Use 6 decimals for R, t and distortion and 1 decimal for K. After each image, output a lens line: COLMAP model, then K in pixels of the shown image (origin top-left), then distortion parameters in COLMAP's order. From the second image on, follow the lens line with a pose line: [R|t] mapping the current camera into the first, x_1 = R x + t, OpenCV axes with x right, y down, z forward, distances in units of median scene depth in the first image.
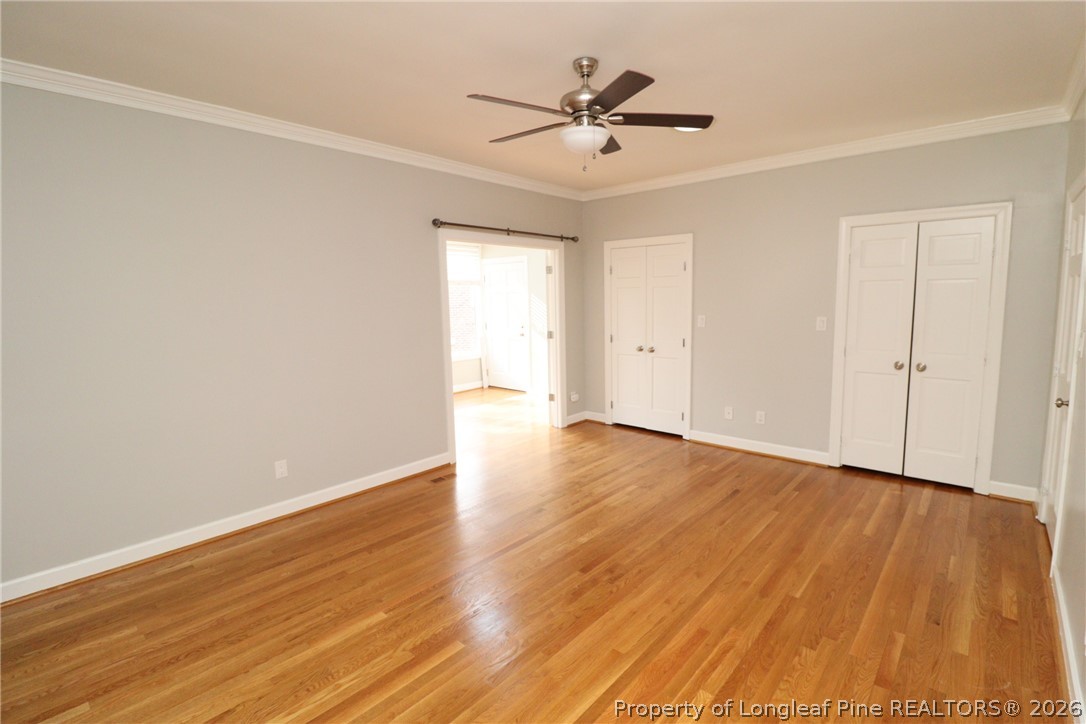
lens RADIAL K [[504.3, 0, 558.5], [0, 504.3, 353.0], [0, 0, 1]] dist [-0.000258, -0.013957]
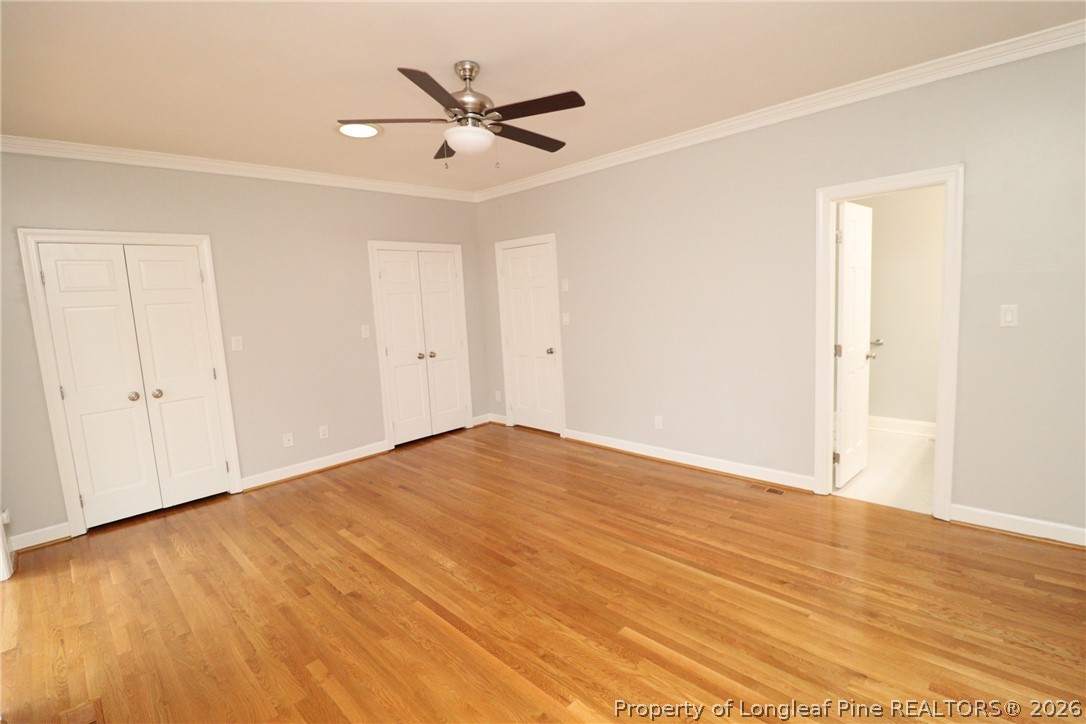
lens RADIAL K [[500.7, 0, 561.0], [0, 500.7, 358.7], [0, 0, 1]] dist [-0.012257, -0.000216]
pose [[0.040844, -0.113800, 0.992664, -0.613277], [0.160189, 0.981387, 0.105916, -0.048608], [-0.986241, 0.154688, 0.058313, 0.524478]]
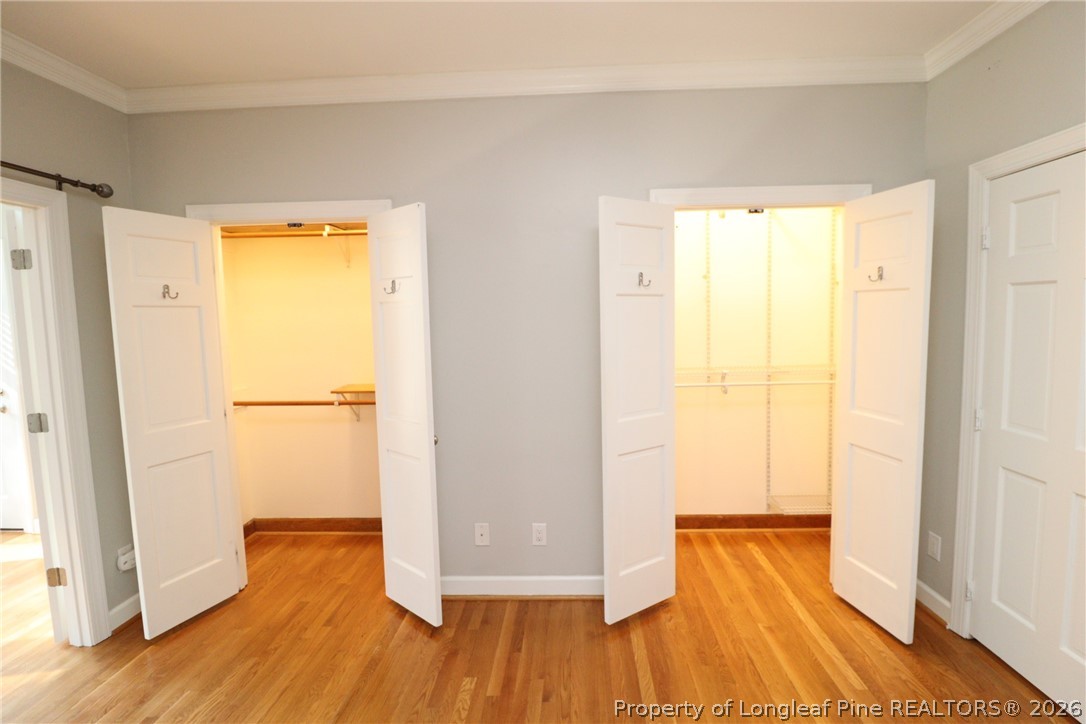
lens RADIAL K [[504.3, 0, 558.5], [0, 504.3, 353.0], [0, 0, 1]] dist [-0.000258, -0.013957]
pose [[0.776268, -0.050168, 0.628403, 0.082598], [0.079073, 0.996704, -0.018108, -0.071117], [-0.625424, 0.063747, 0.777677, 0.607302]]
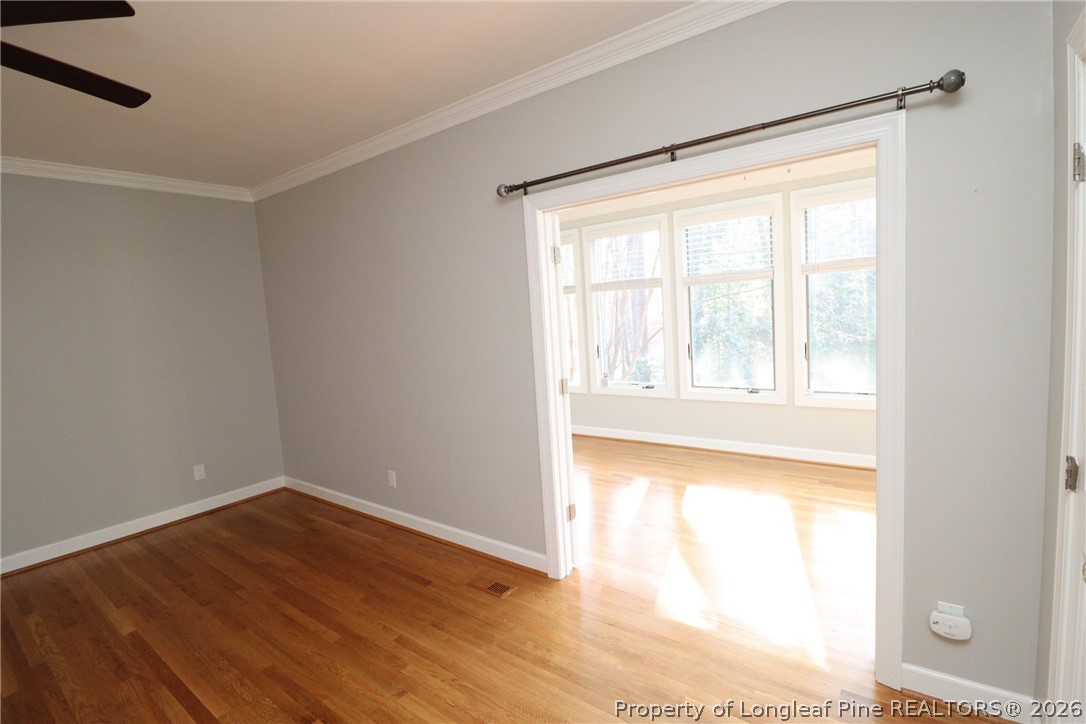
lens RADIAL K [[504.3, 0, 558.5], [0, 504.3, 353.0], [0, 0, 1]] dist [-0.000258, -0.013957]
pose [[0.086552, 0.097820, -0.991433, 0.416686], [-0.053791, 0.994175, 0.093394, -0.123529], [0.994794, 0.045247, 0.091310, 1.044741]]
